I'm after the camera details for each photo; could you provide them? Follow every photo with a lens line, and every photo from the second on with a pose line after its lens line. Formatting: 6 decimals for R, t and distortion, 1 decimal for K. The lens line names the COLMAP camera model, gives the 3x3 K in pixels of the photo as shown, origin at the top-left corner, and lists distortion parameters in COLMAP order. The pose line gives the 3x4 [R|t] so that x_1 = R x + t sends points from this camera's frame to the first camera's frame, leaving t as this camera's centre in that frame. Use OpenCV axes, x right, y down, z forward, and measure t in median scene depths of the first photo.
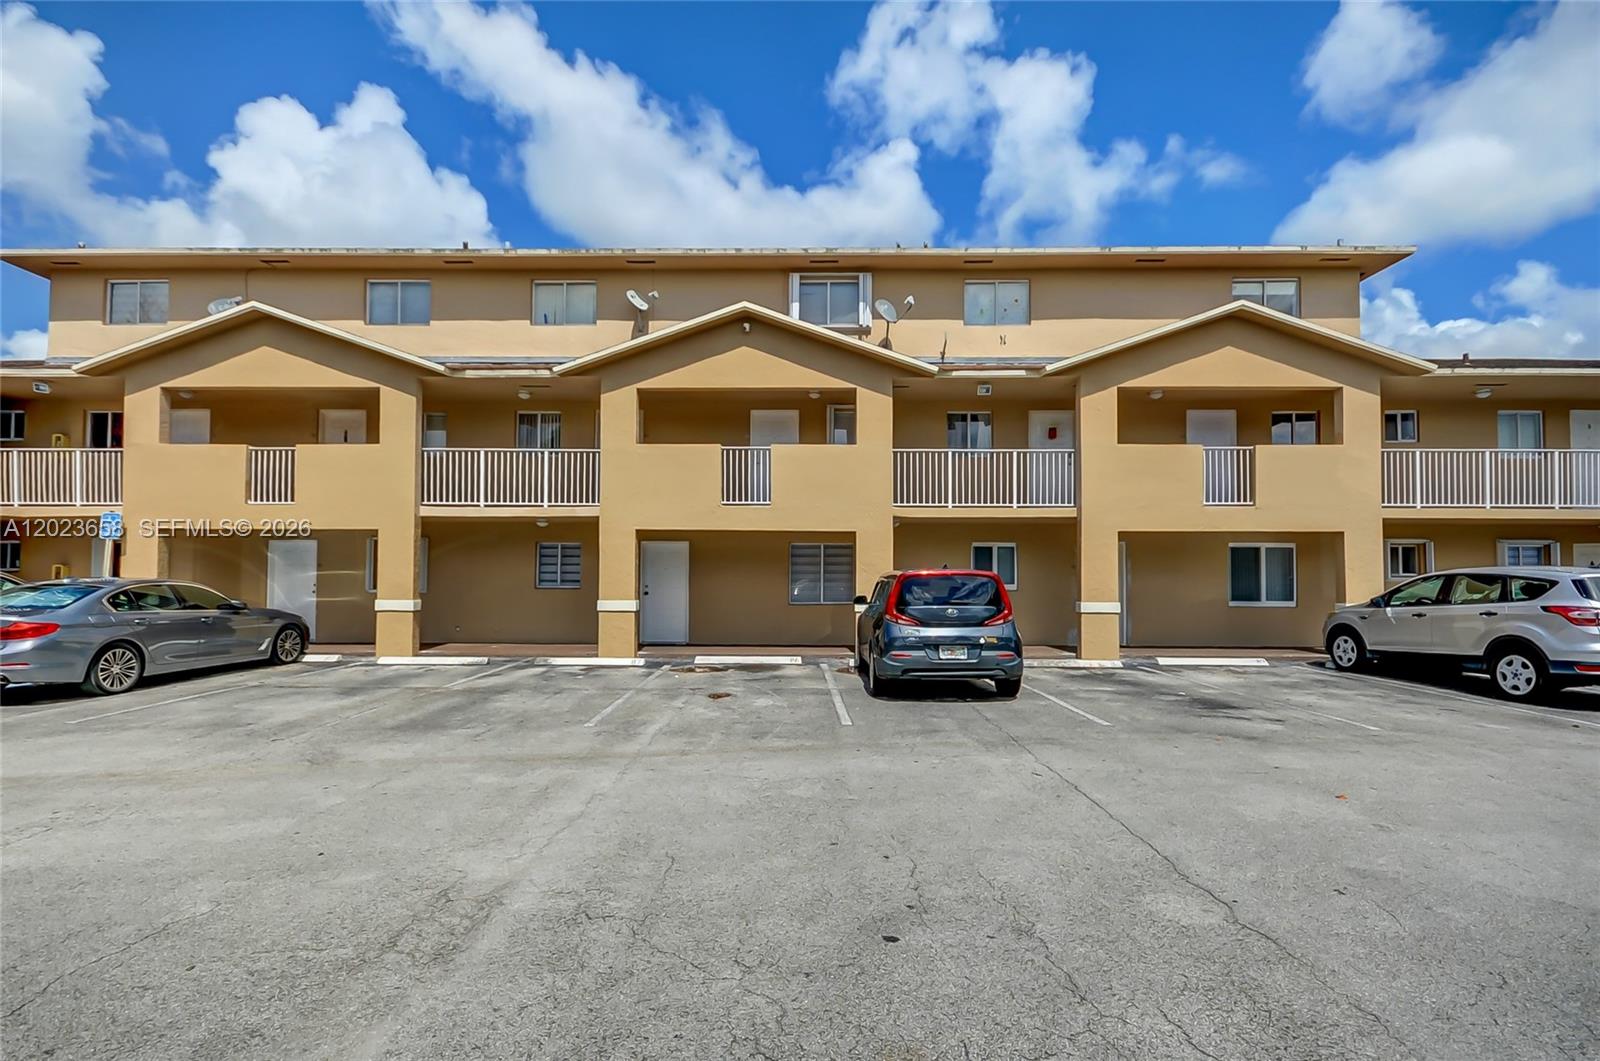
lens RADIAL K [[726.6, 0, 778.0], [0, 726.6, 568.8], [0, 0, 1]] dist [0.011375, -0.007746]
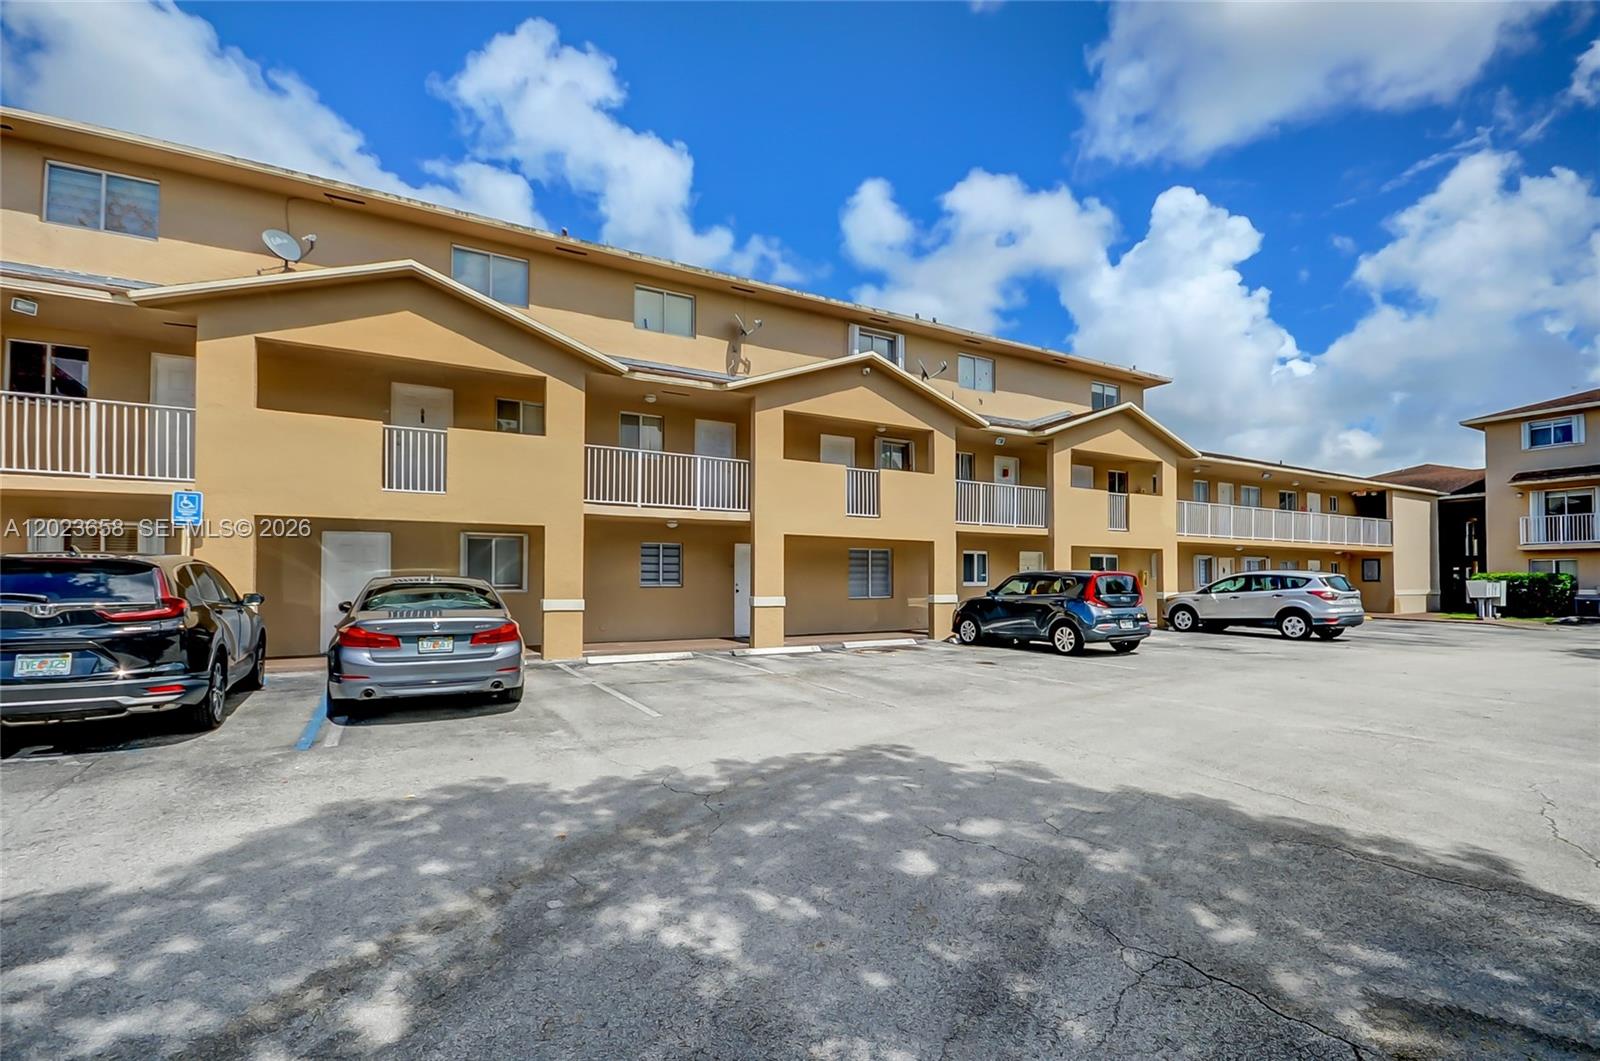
lens RADIAL K [[726.6, 0, 802.2], [0, 726.6, 573.8], [0, 0, 1]] dist [0.011375, -0.007746]
pose [[0.856182, 0.002403, 0.516668, -0.664841], [-0.007695, 0.999938, 0.008100, -0.001092], [-0.516616, -0.010911, 0.856147, 0.004931]]
